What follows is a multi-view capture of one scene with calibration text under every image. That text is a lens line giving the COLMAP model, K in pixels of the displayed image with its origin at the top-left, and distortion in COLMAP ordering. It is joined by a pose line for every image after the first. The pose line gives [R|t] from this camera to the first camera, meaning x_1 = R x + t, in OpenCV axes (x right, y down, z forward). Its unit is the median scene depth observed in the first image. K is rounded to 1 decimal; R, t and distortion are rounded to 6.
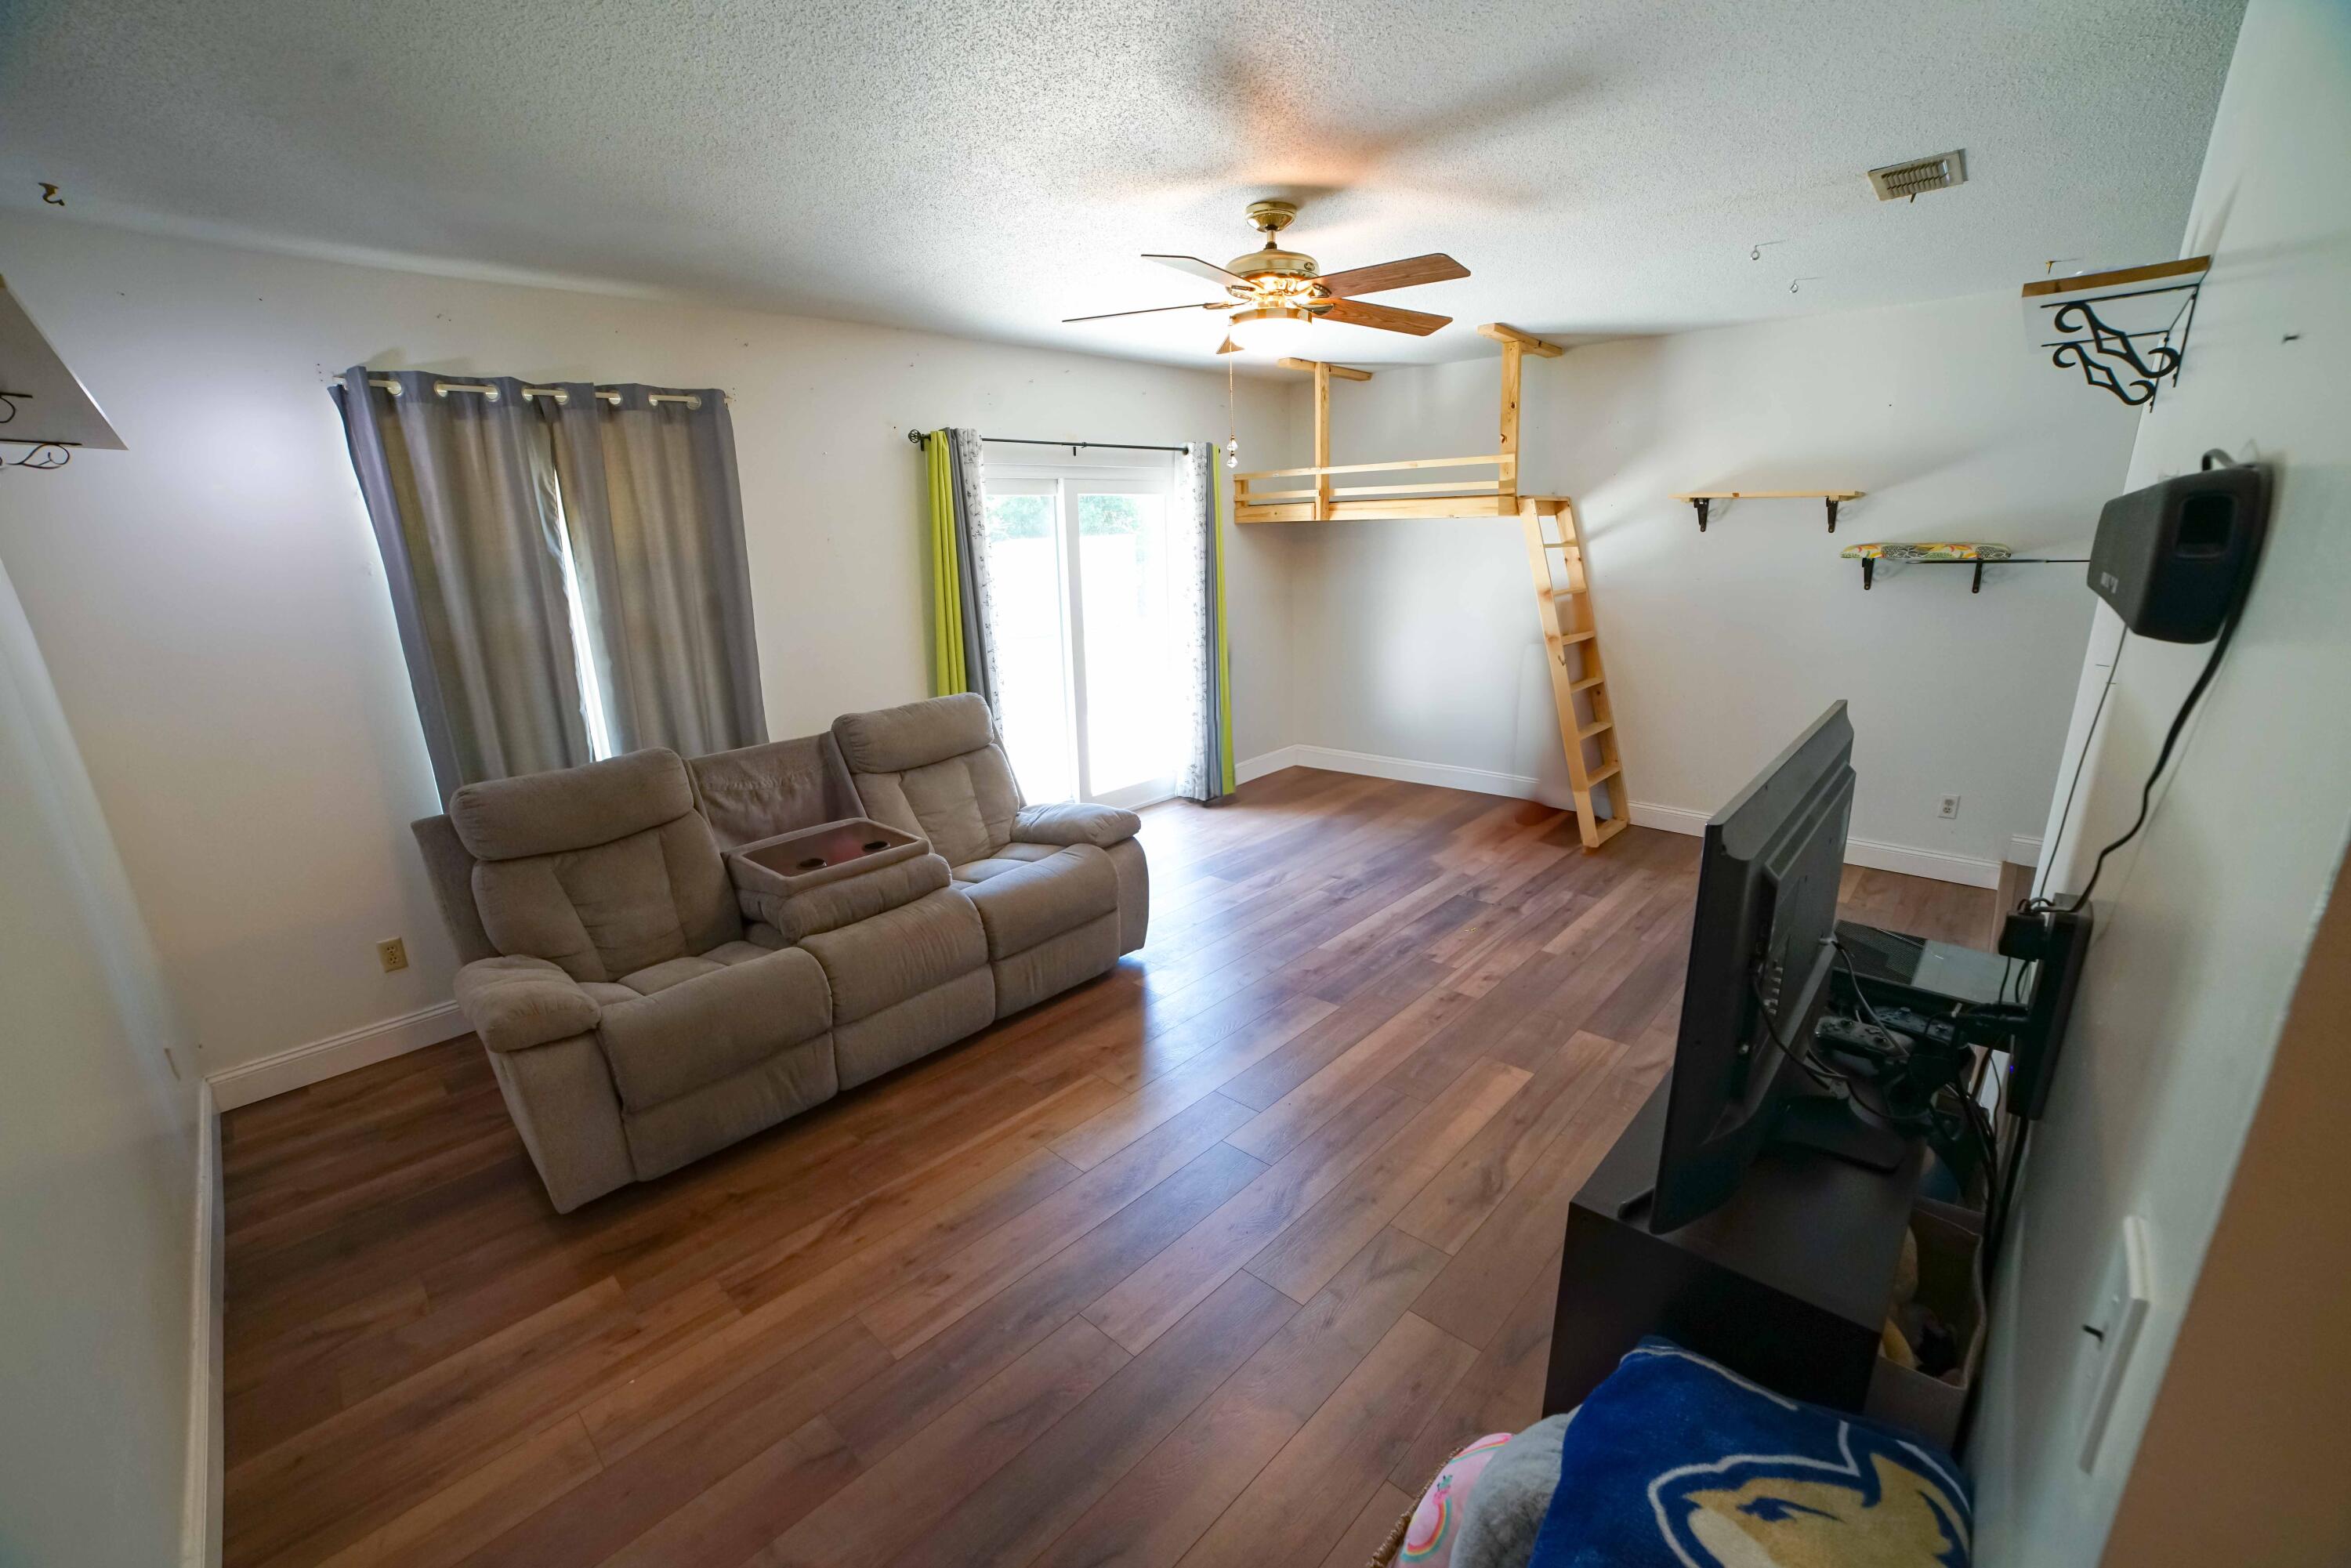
lens RADIAL K [[930.4, 0, 1179.9], [0, 930.4, 796.3], [0, 0, 1]] dist [-0.110172, 0.037382]
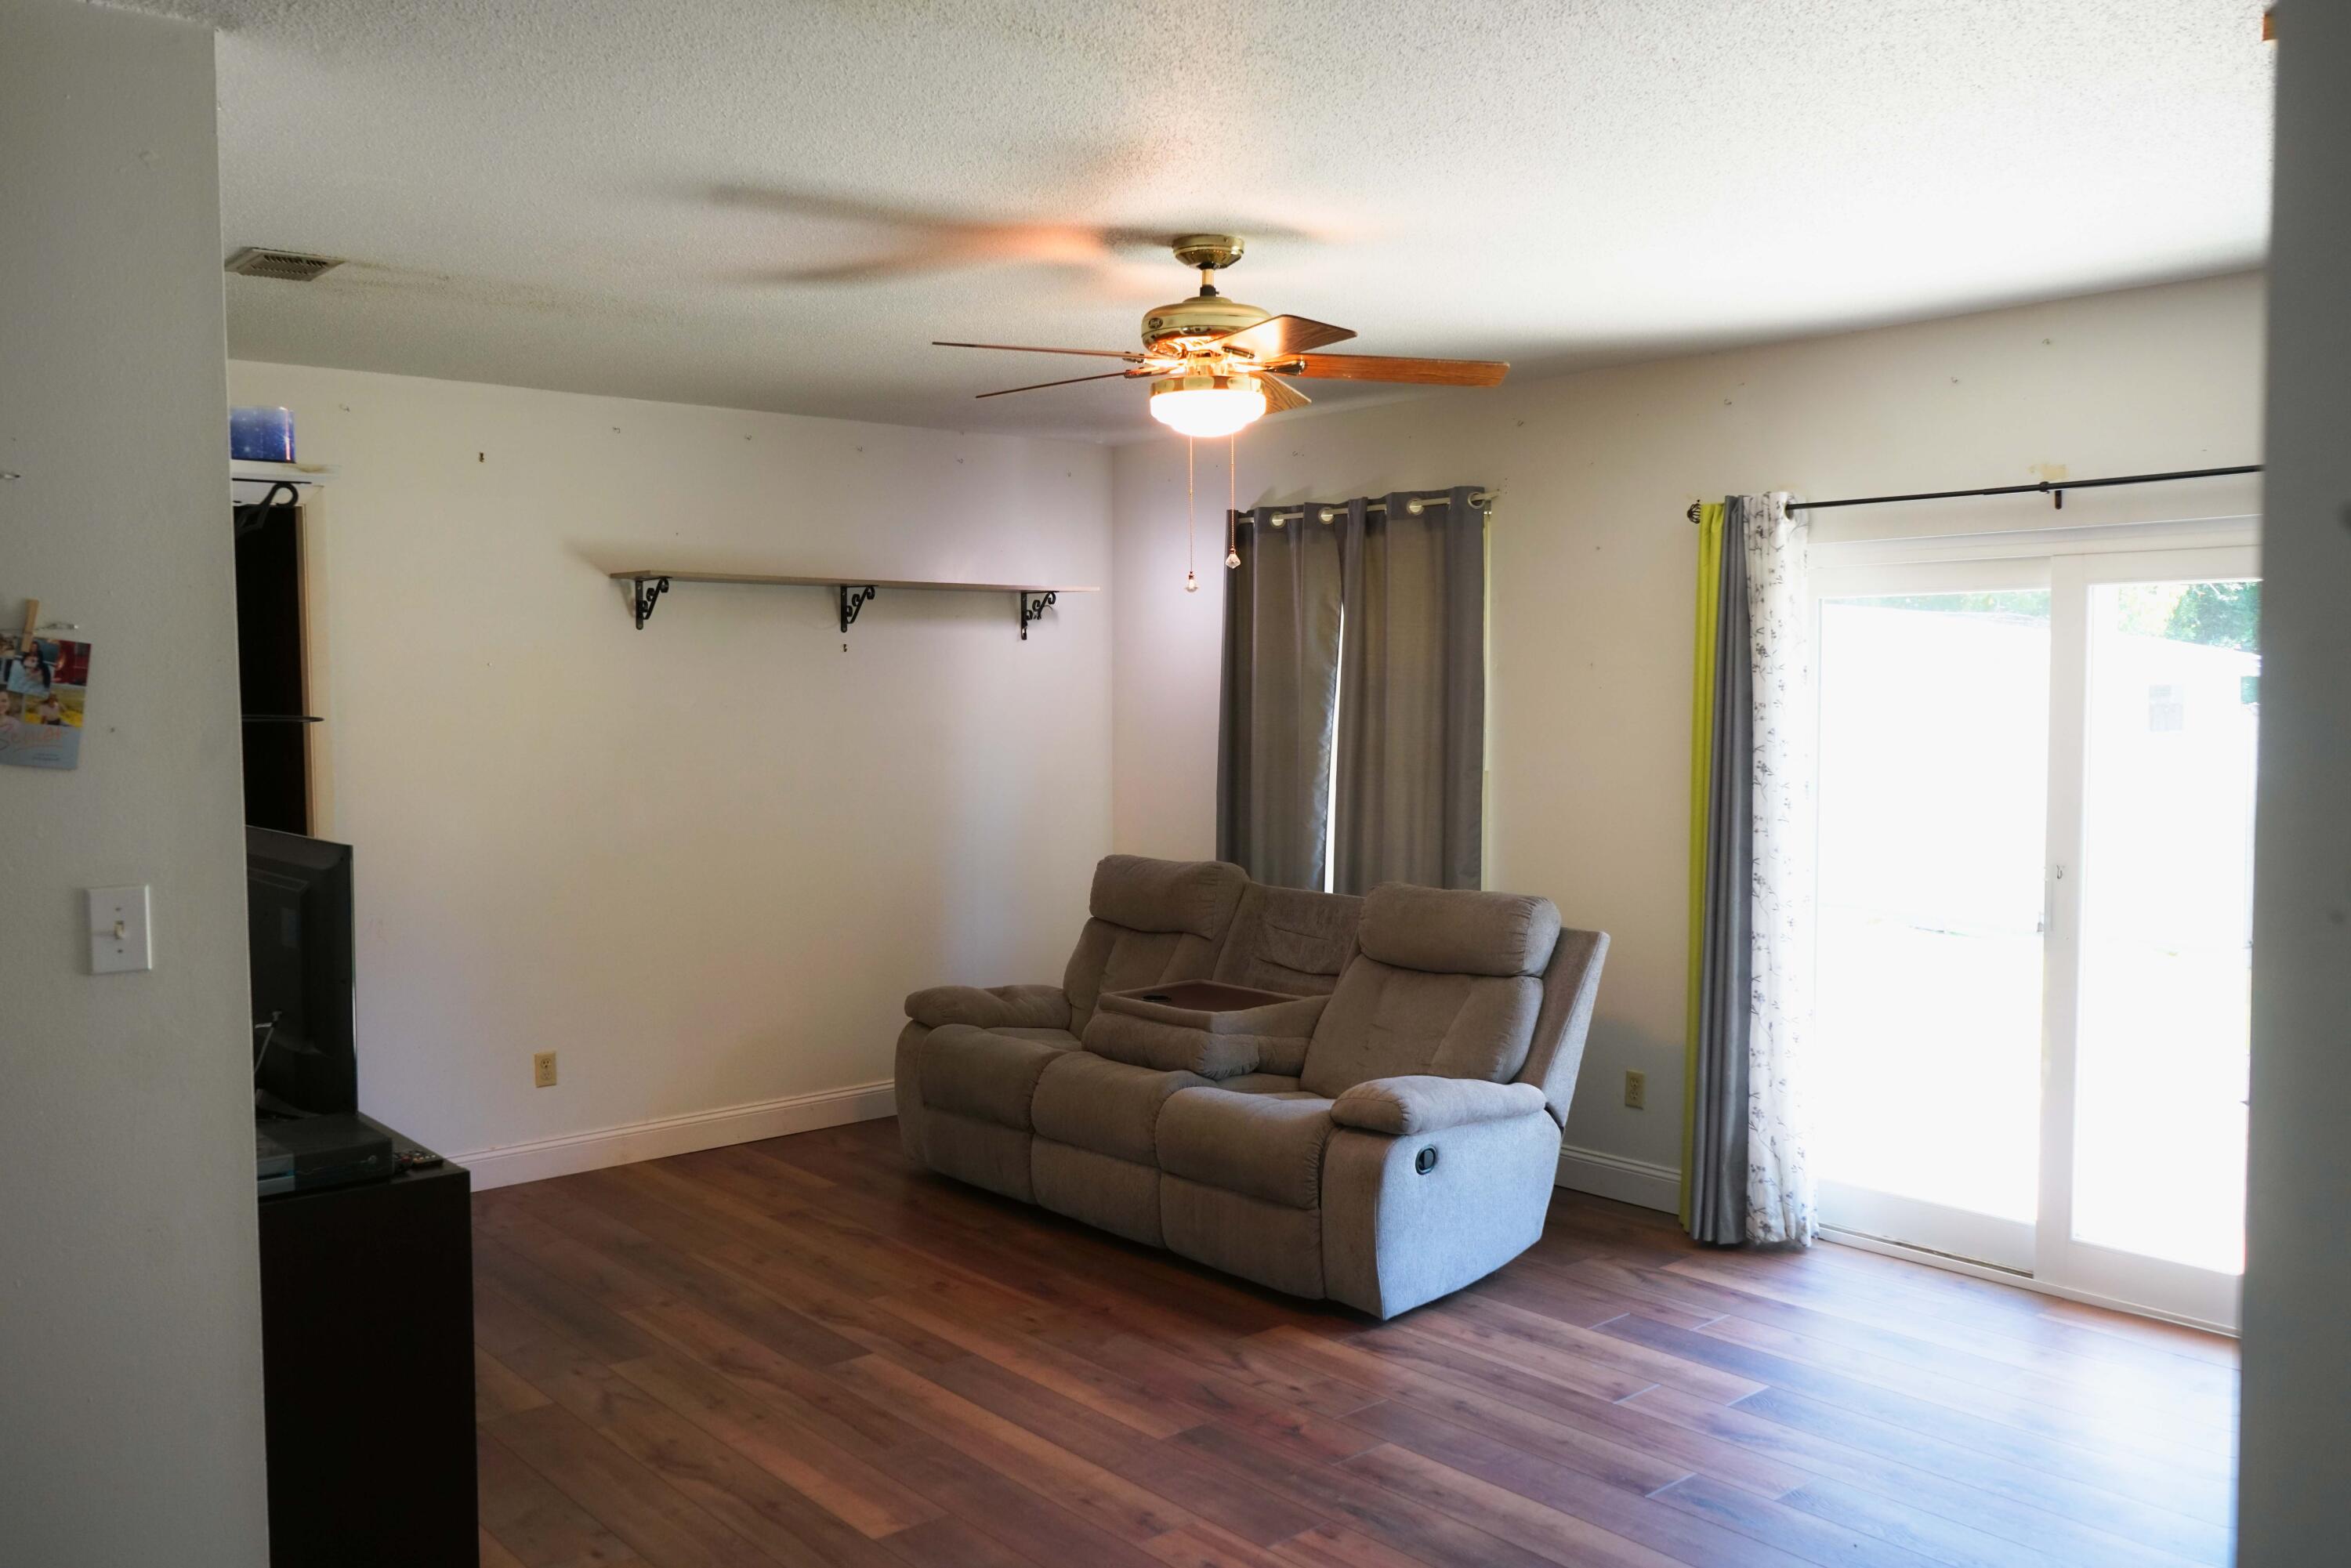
lens RADIAL K [[1977.4, 0, 1256.6], [0, 1977.4, 756.9], [0, 0, 1]] dist [-0.023424, -0.000635]
pose [[-0.095297, 0.062772, -0.993468, 1.537334], [-0.271362, 0.958574, 0.086597, -0.352765], [0.957748, 0.277842, -0.074316, 1.126888]]
